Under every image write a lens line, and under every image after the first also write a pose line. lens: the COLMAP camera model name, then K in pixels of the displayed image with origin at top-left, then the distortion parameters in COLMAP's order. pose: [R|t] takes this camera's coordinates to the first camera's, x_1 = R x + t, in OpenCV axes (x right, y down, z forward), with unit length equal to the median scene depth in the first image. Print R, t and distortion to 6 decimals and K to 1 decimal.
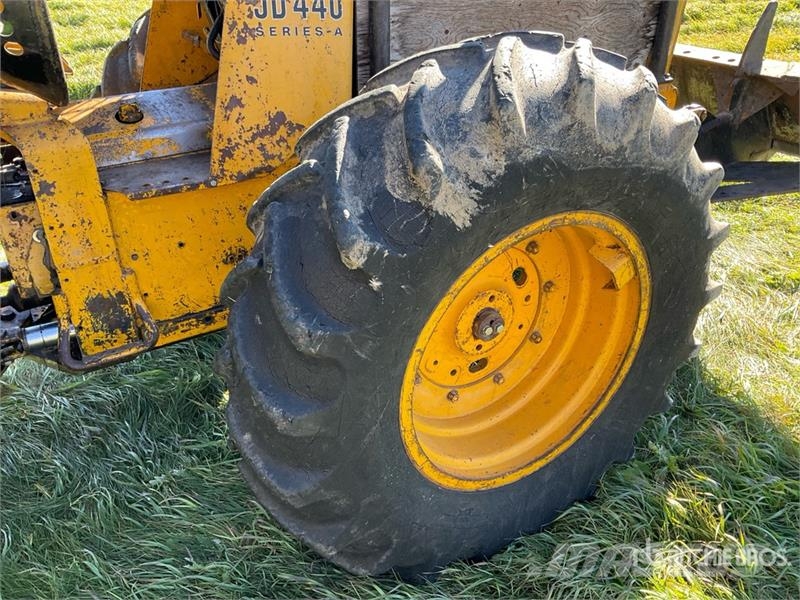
lens RADIAL K [[648.9, 0, 398.2], [0, 648.9, 294.5], [0, 0, 1]] dist [0.096608, -0.194807]
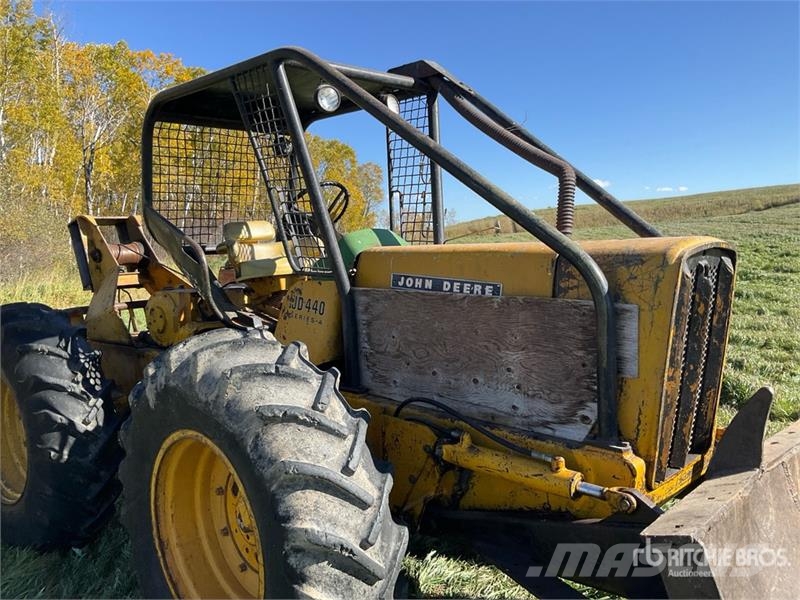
lens RADIAL K [[648.9, 0, 398.2], [0, 648.9, 294.5], [0, 0, 1]] dist [0.096608, -0.194807]
pose [[0.267331, 0.082673, -0.960052, 1.444842], [-0.465261, 0.883557, -0.053468, -0.430523], [0.843840, 0.460969, 0.274667, 0.619351]]
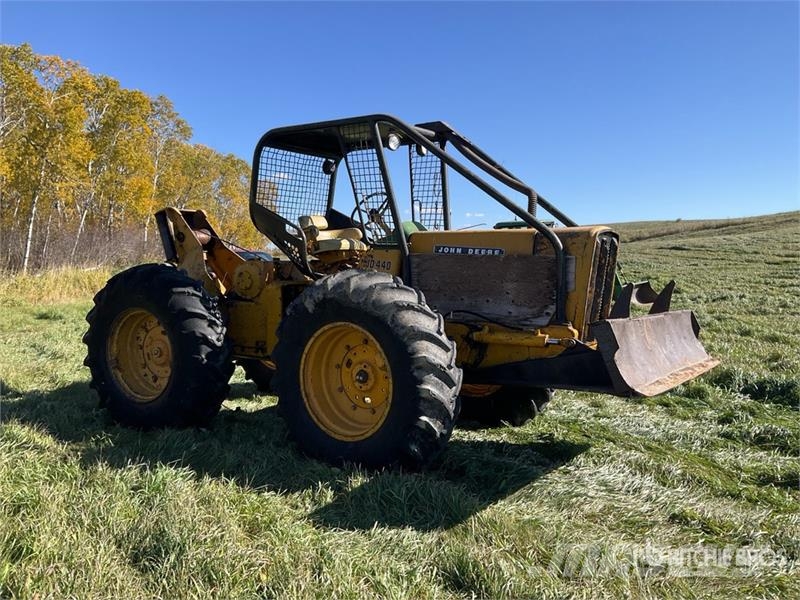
lens RADIAL K [[648.9, 0, 398.2], [0, 648.9, 294.5], [0, 0, 1]] dist [0.096608, -0.194807]
pose [[0.425328, 0.060501, -0.903015, 2.289493], [-0.468301, 0.868519, -0.162384, 0.104769], [0.774461, 0.491949, 0.397738, -0.042591]]
